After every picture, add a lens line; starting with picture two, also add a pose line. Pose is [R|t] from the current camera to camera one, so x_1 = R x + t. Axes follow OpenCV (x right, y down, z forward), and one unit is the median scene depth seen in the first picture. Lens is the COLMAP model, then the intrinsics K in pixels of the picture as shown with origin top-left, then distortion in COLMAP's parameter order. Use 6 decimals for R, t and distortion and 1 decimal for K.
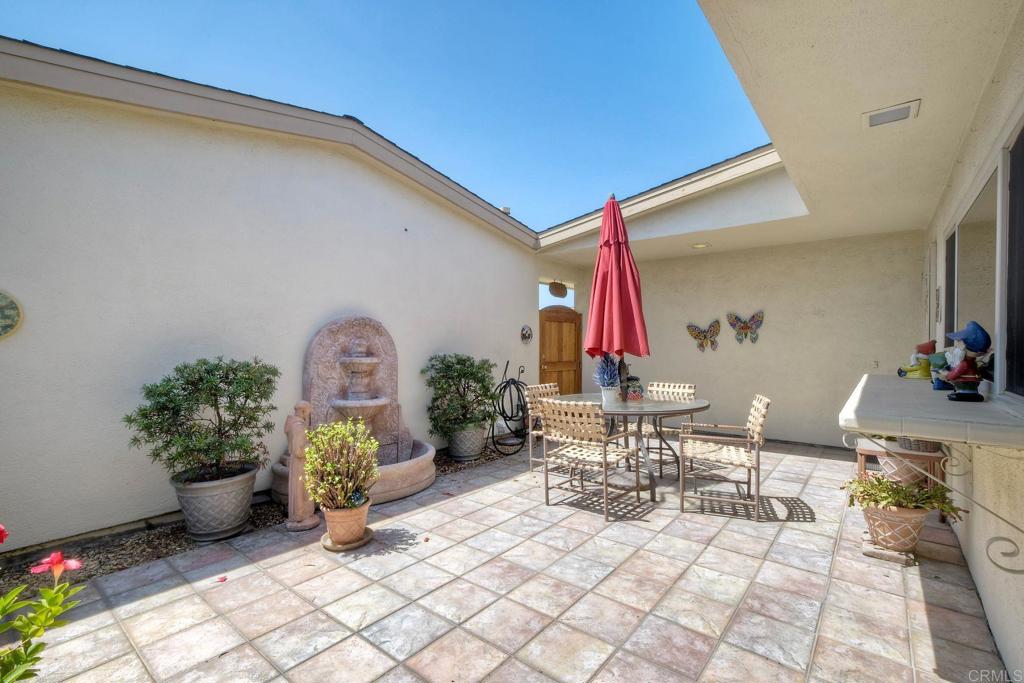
lens RADIAL K [[457.6, 0, 507.1], [0, 457.6, 341.1], [0, 0, 1]] dist [0.010333, -0.004498]
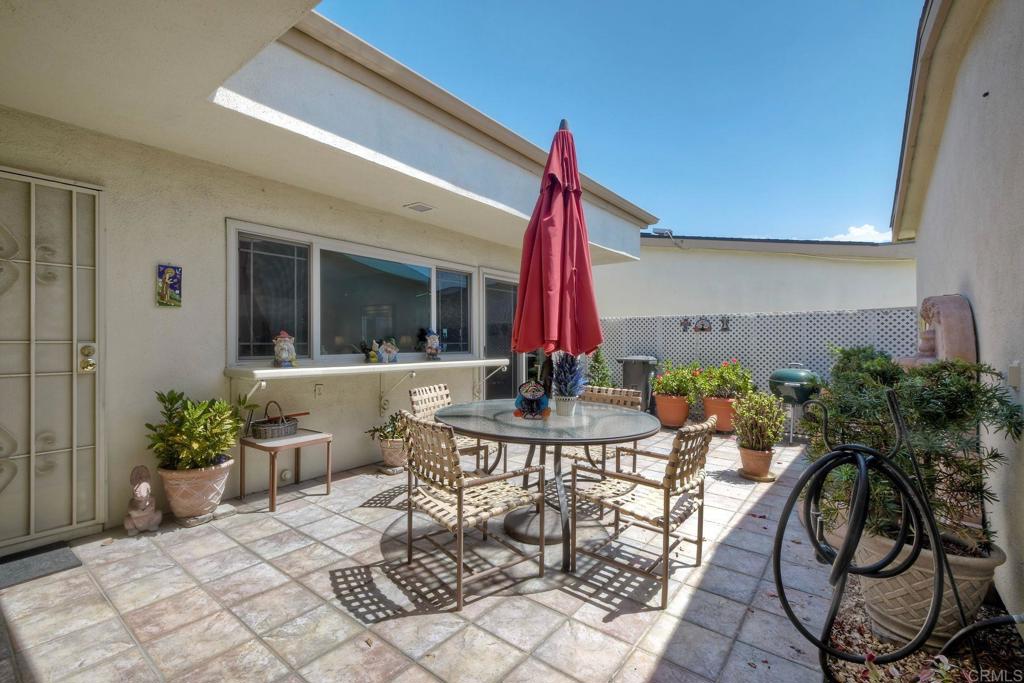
lens RADIAL K [[453.8, 0, 517.0], [0, 453.8, 341.7], [0, 0, 1]] dist [0.002506, -0.004264]
pose [[-0.999153, -0.004665, -0.040874, 0.384694], [-0.004239, 0.999936, -0.010518, 0.026879], [0.040920, -0.010336, -0.999109, 2.017397]]
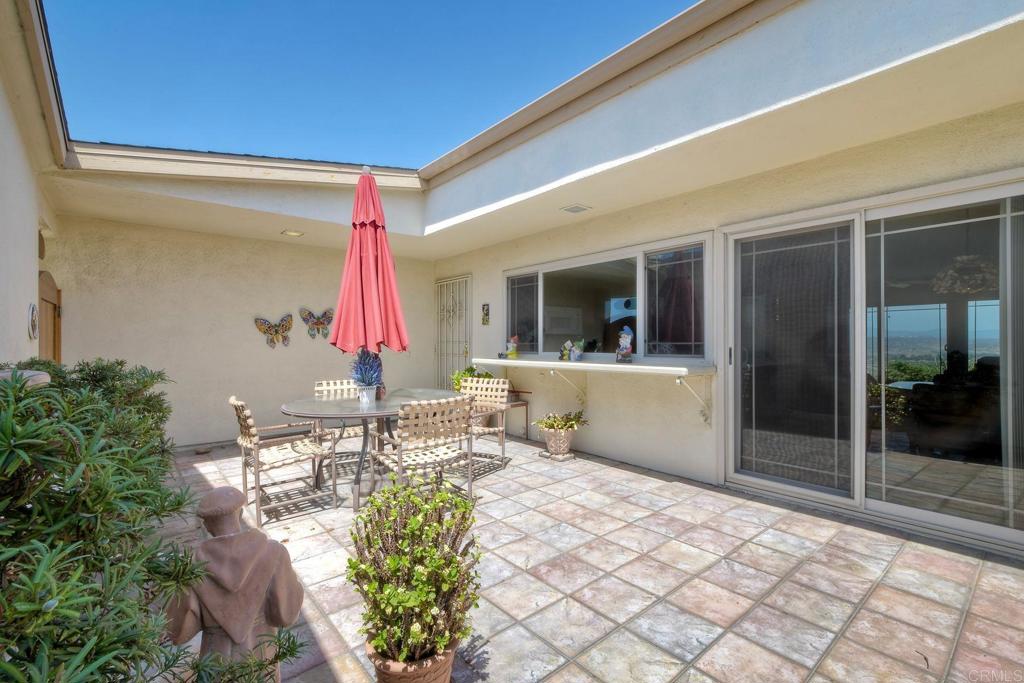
lens RADIAL K [[457.6, 0, 507.1], [0, 457.6, 341.1], [0, 0, 1]] dist [0.010333, -0.004498]
pose [[0.189362, -0.002528, 0.981904, -0.713489], [-0.004122, 0.999986, 0.003369, 0.008485], [-0.981899, -0.004686, 0.189349, 0.669481]]
